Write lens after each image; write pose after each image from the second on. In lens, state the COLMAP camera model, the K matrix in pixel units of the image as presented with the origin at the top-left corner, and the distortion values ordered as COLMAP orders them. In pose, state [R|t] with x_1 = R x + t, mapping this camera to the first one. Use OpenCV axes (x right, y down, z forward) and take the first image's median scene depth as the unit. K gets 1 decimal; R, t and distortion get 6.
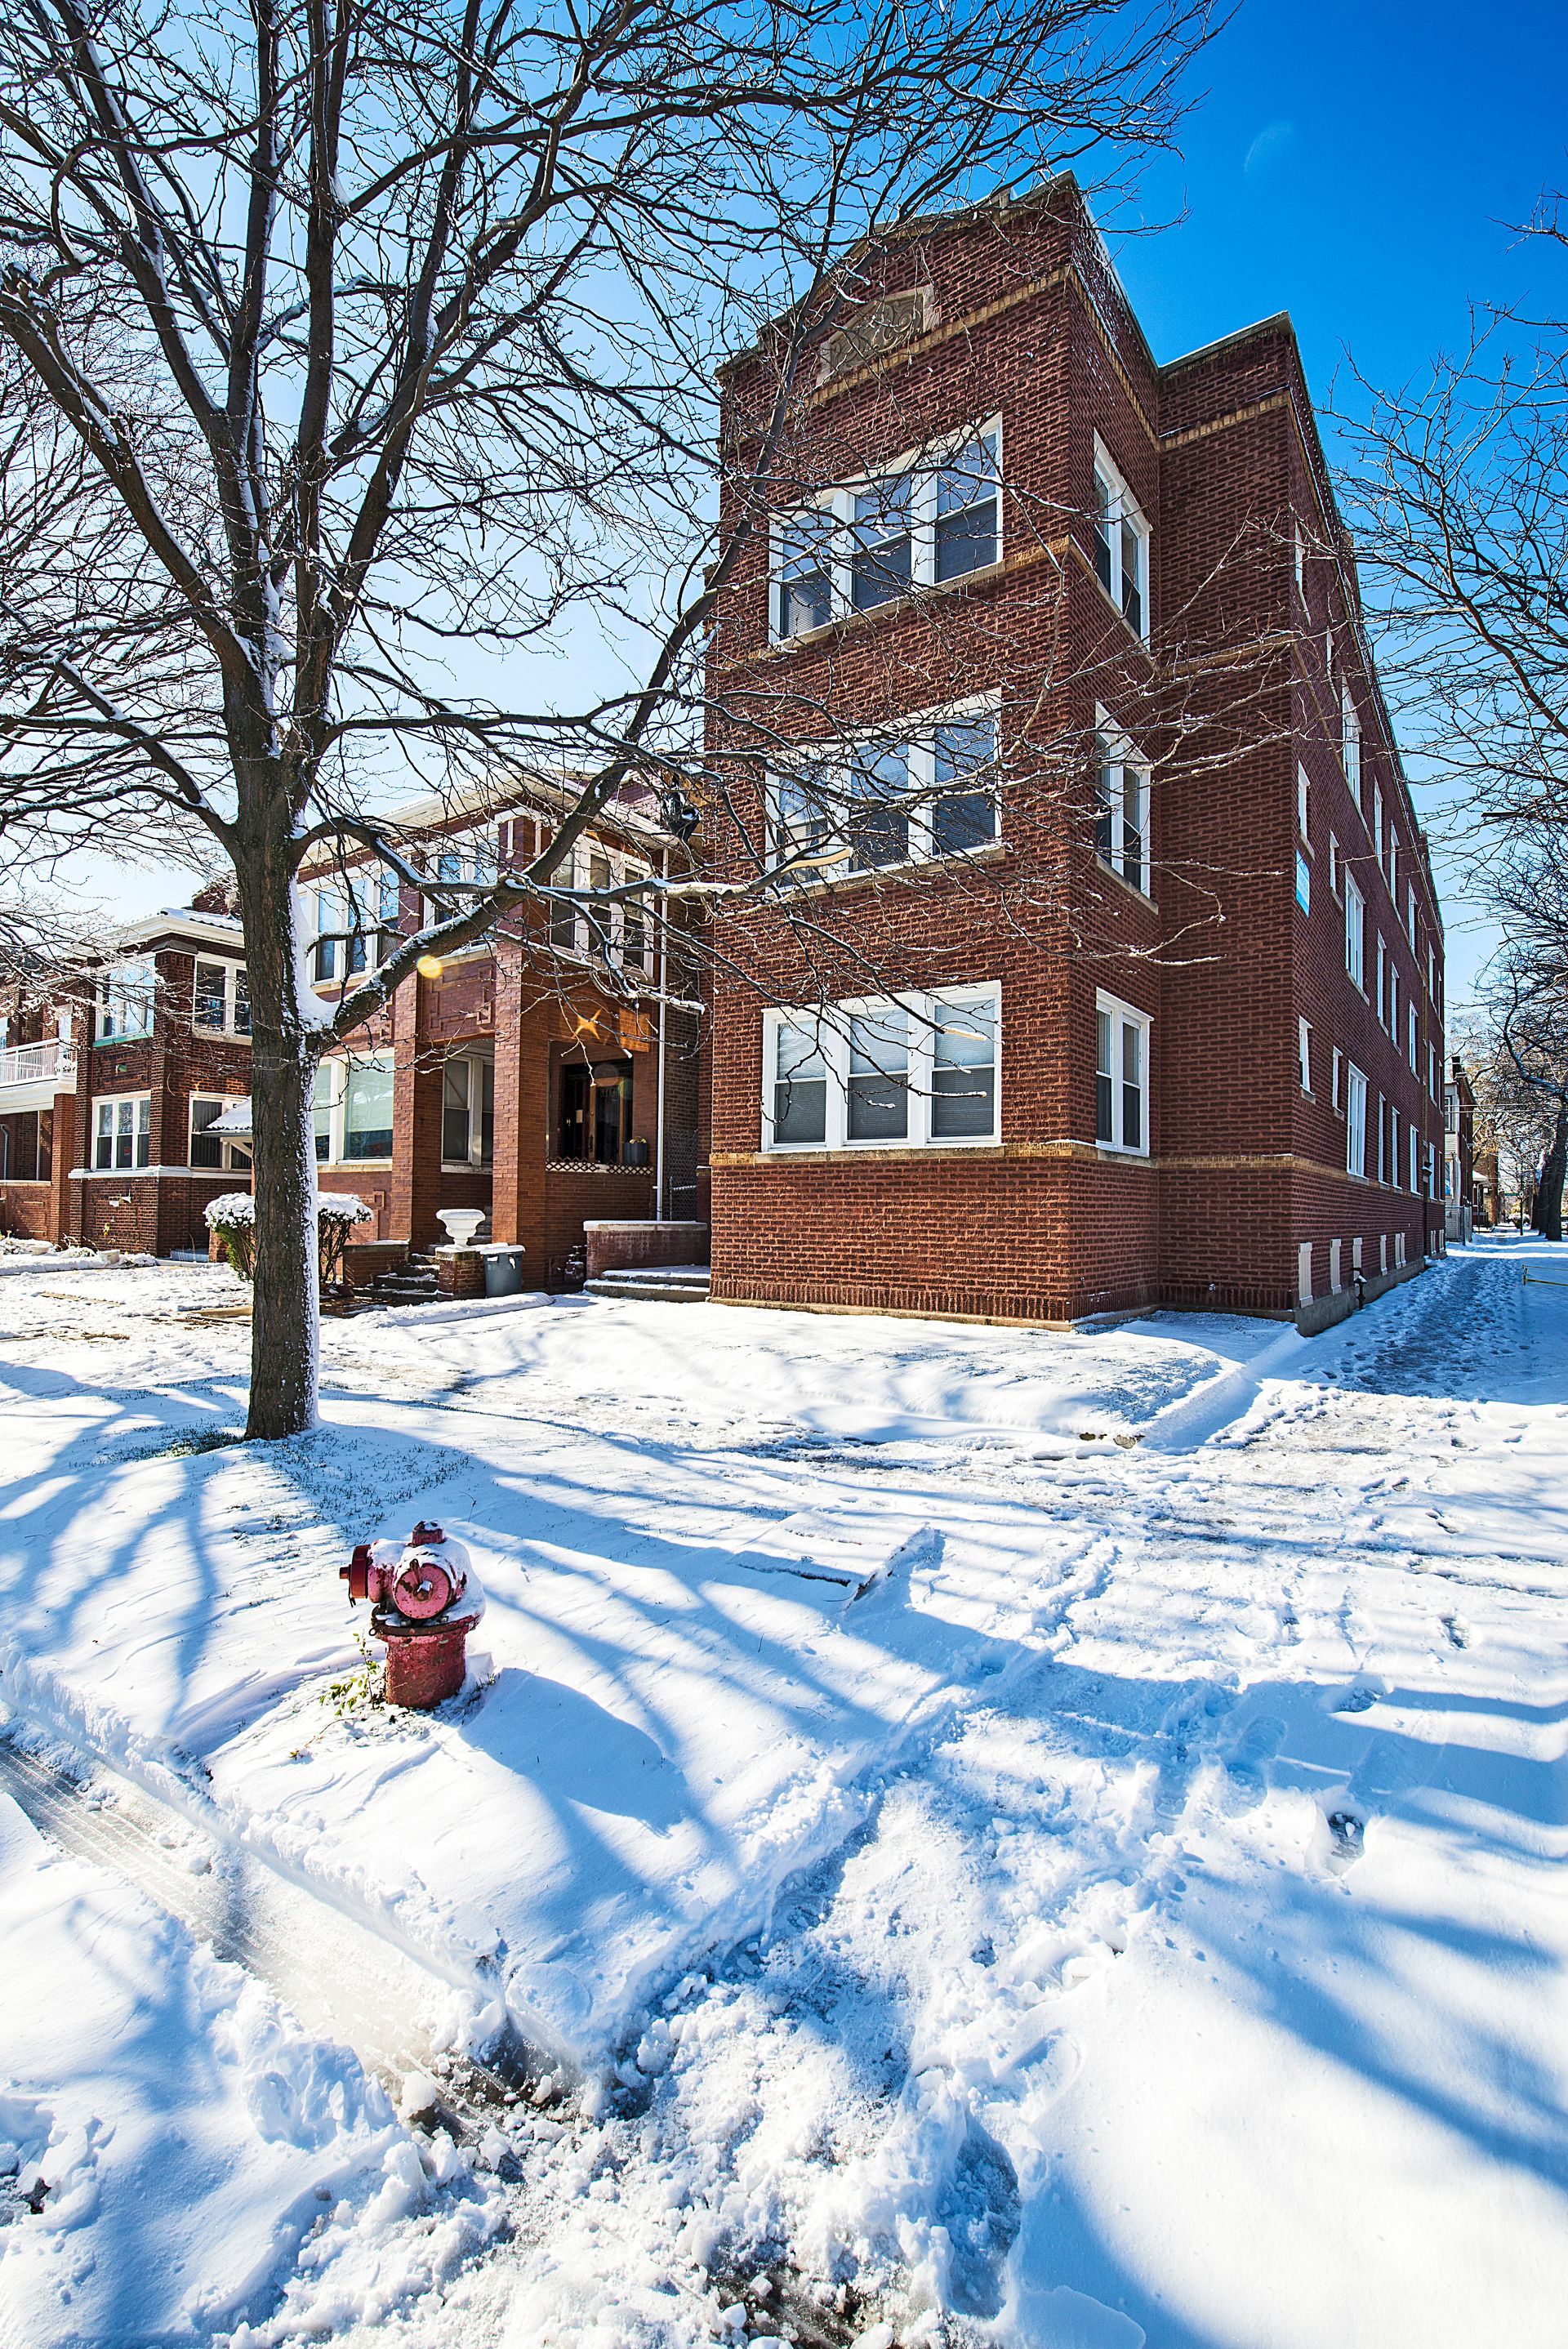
lens RADIAL K [[1051.2, 0, 783.2], [0, 1051.2, 1183.0], [0, 0, 1]] dist [-0.002482, -0.008201]
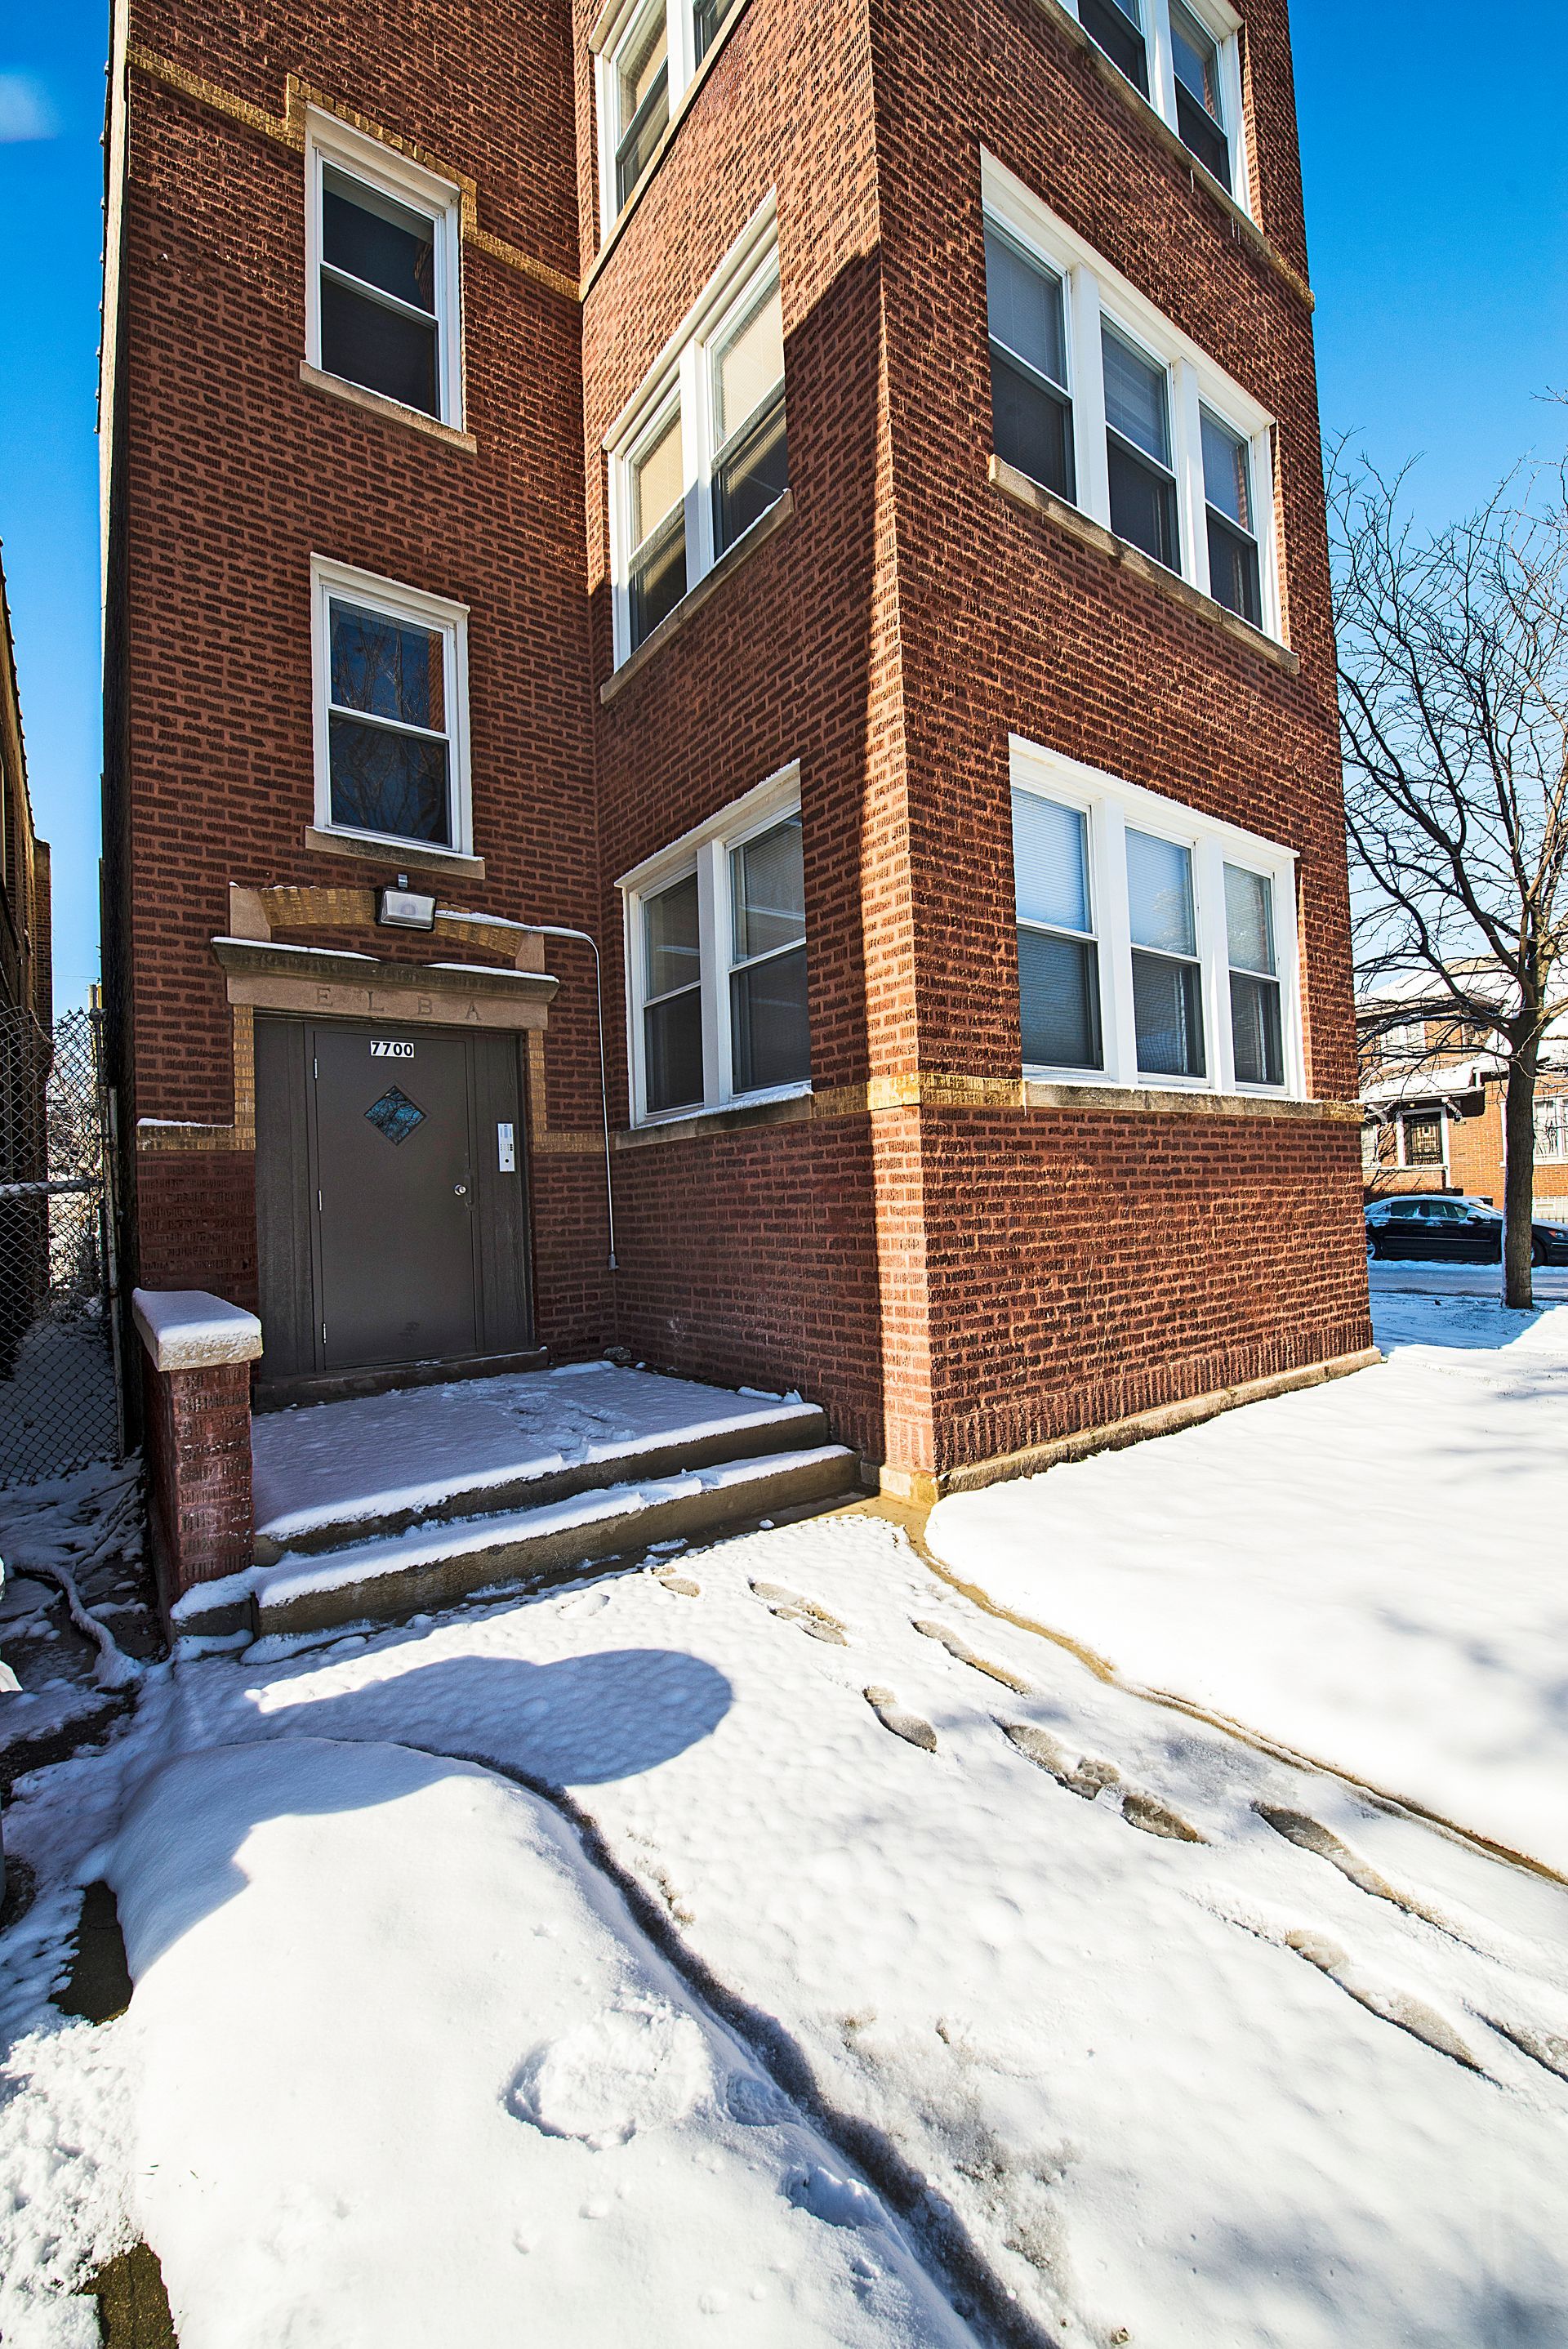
lens RADIAL K [[956.3, 0, 787.9], [0, 956.3, 1184.1], [0, 0, 1]] dist [-0.009887, -0.004699]
pose [[0.313536, -0.002966, 0.949572, -0.428122], [0.015986, 0.999870, -0.002156, 0.011212], [-0.949442, 0.015855, 0.313543, 1.031353]]
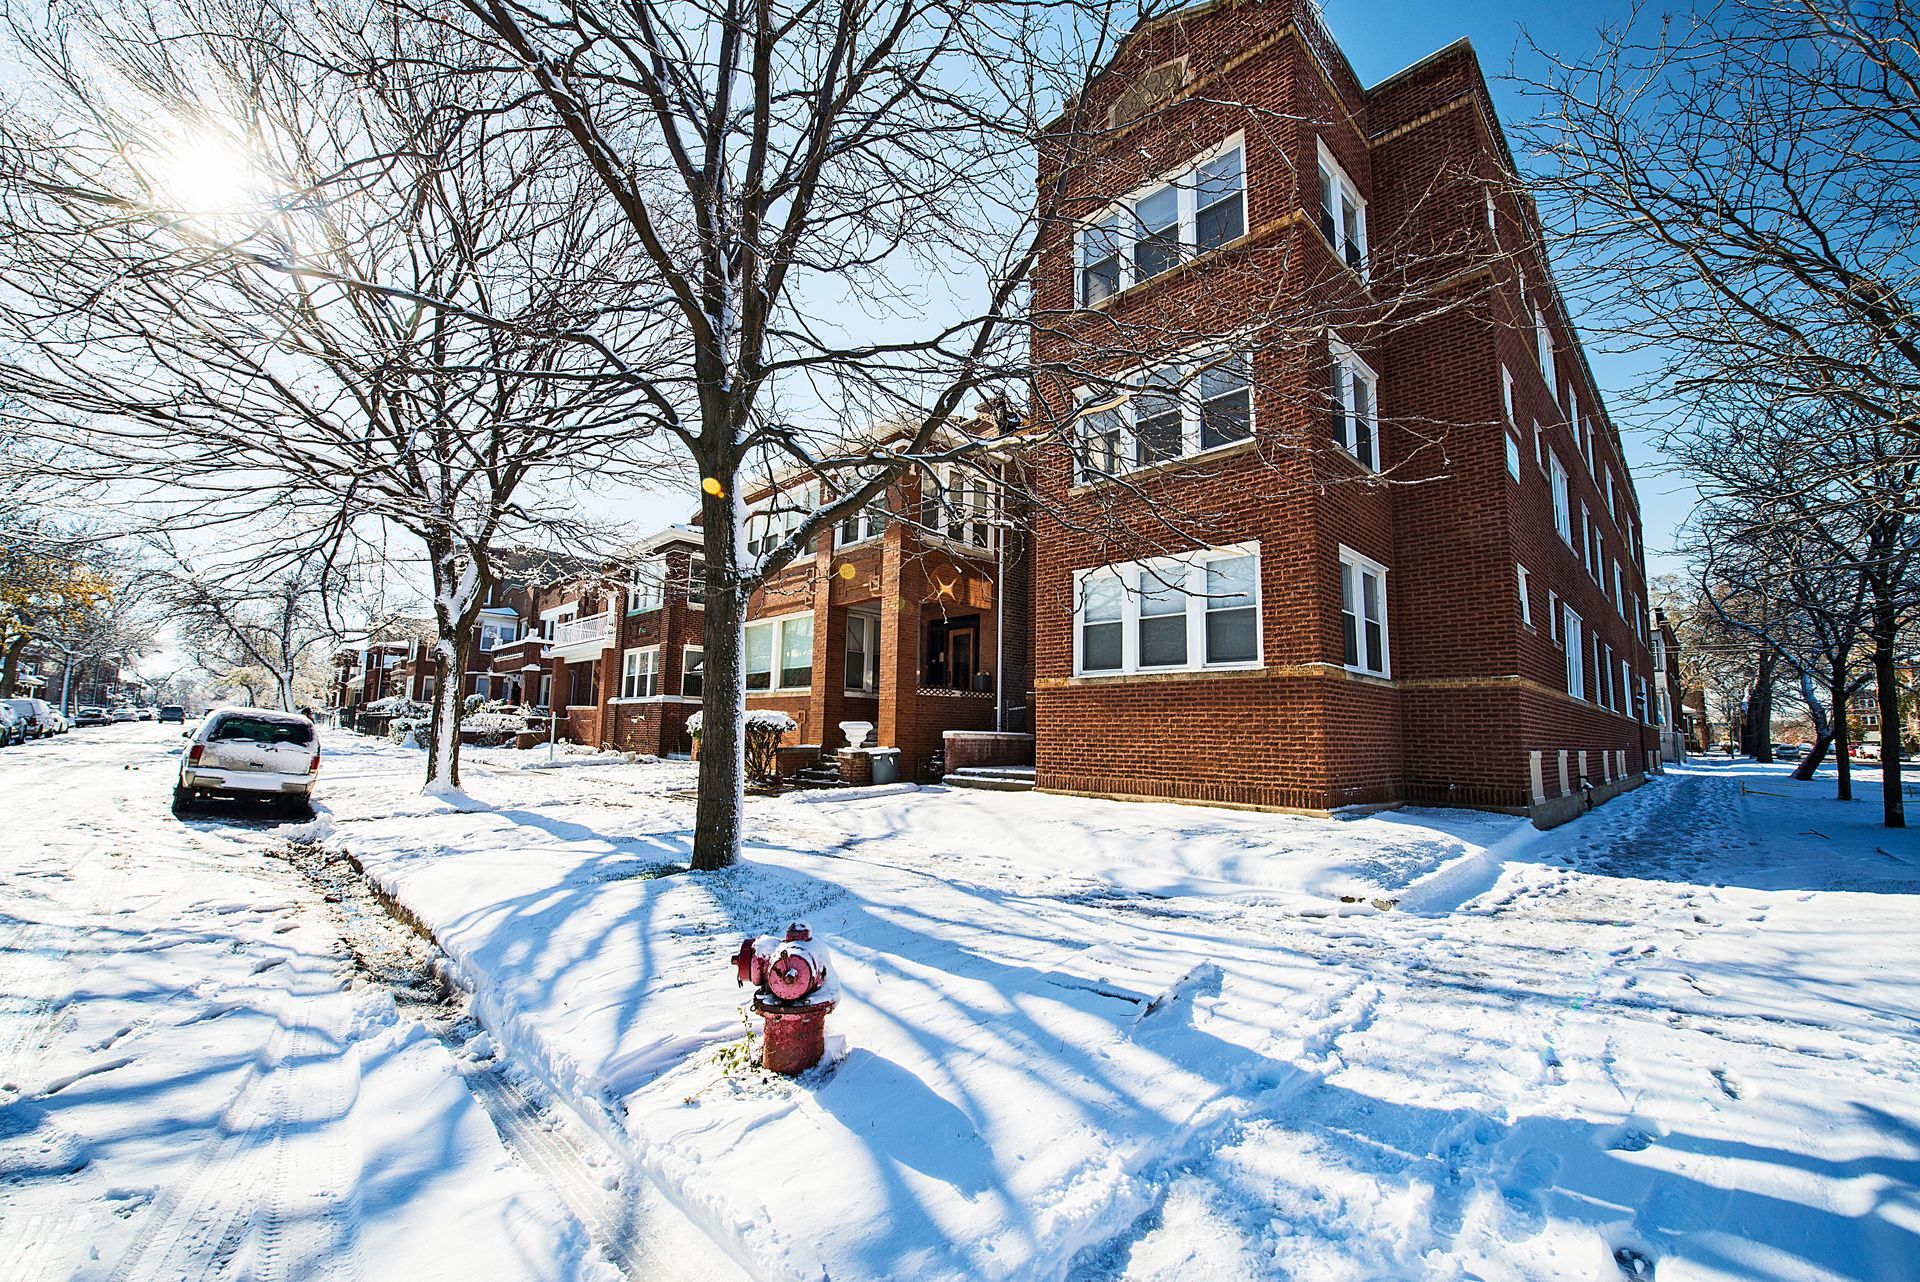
lens RADIAL K [[766.1, 0, 952.7], [0, 766.1, 640.1], [0, 0, 1]] dist [-0.011681, -0.004165]
pose [[0.983221, -0.014250, -0.181860, 0.006154], [-0.003621, 0.995223, -0.097563, 0.019989], [0.182381, 0.096584, 0.978473, 0.025942]]
